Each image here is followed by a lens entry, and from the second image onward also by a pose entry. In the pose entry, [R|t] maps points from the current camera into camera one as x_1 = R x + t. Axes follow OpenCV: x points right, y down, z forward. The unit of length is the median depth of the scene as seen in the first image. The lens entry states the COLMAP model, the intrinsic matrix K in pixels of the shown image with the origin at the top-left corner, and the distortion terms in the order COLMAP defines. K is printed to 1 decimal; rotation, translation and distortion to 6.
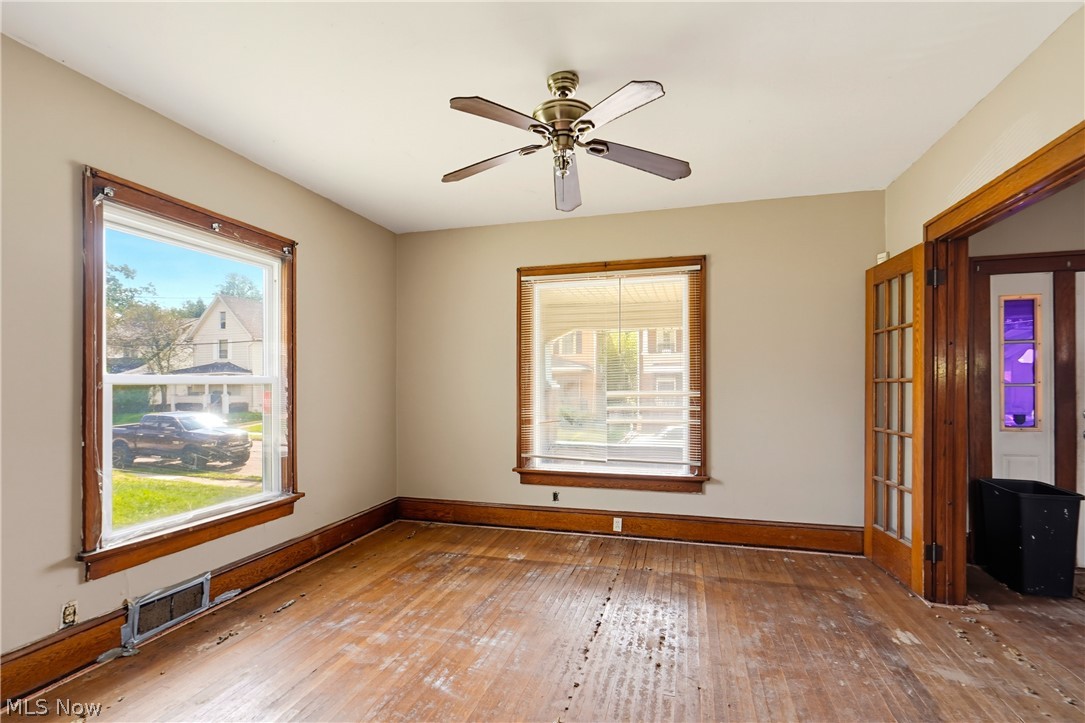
lens RADIAL K [[512.7, 0, 542.3], [0, 512.7, 381.5], [0, 0, 1]] dist [-0.001020, -0.000160]
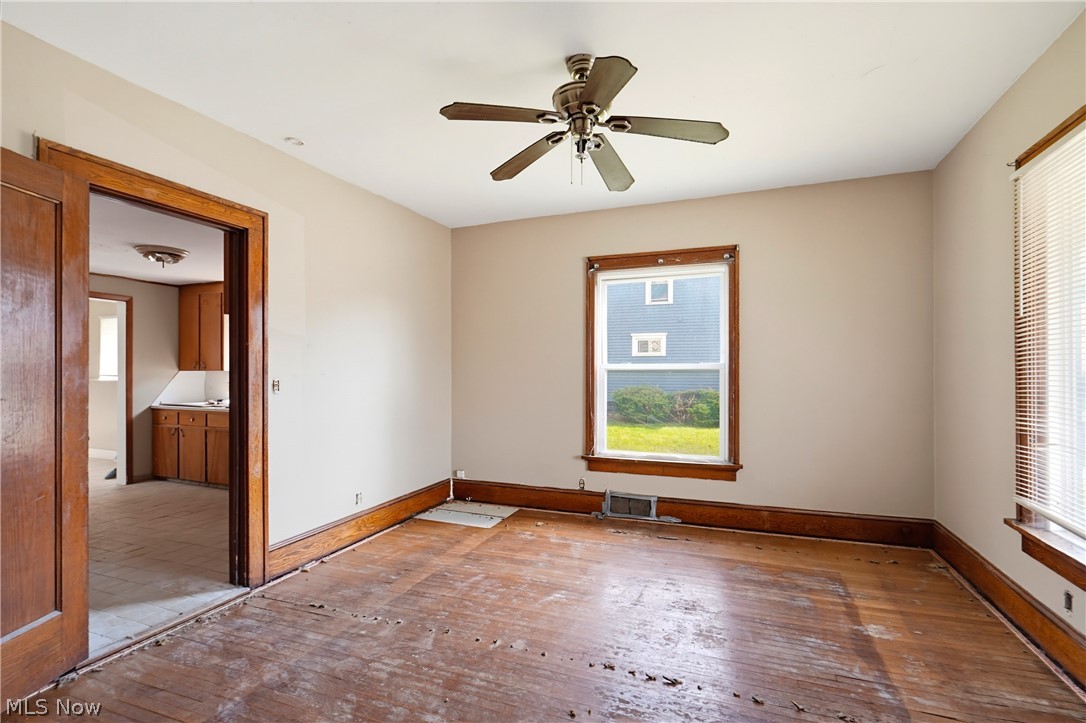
lens RADIAL K [[496.6, 0, 544.7], [0, 496.6, 366.6], [0, 0, 1]] dist [-0.002178, -0.000040]
pose [[-0.102580, -0.007756, -0.994695, 0.675654], [0.002136, 0.999966, -0.008017, 0.007926], [0.994723, -0.002947, -0.102559, 0.693795]]
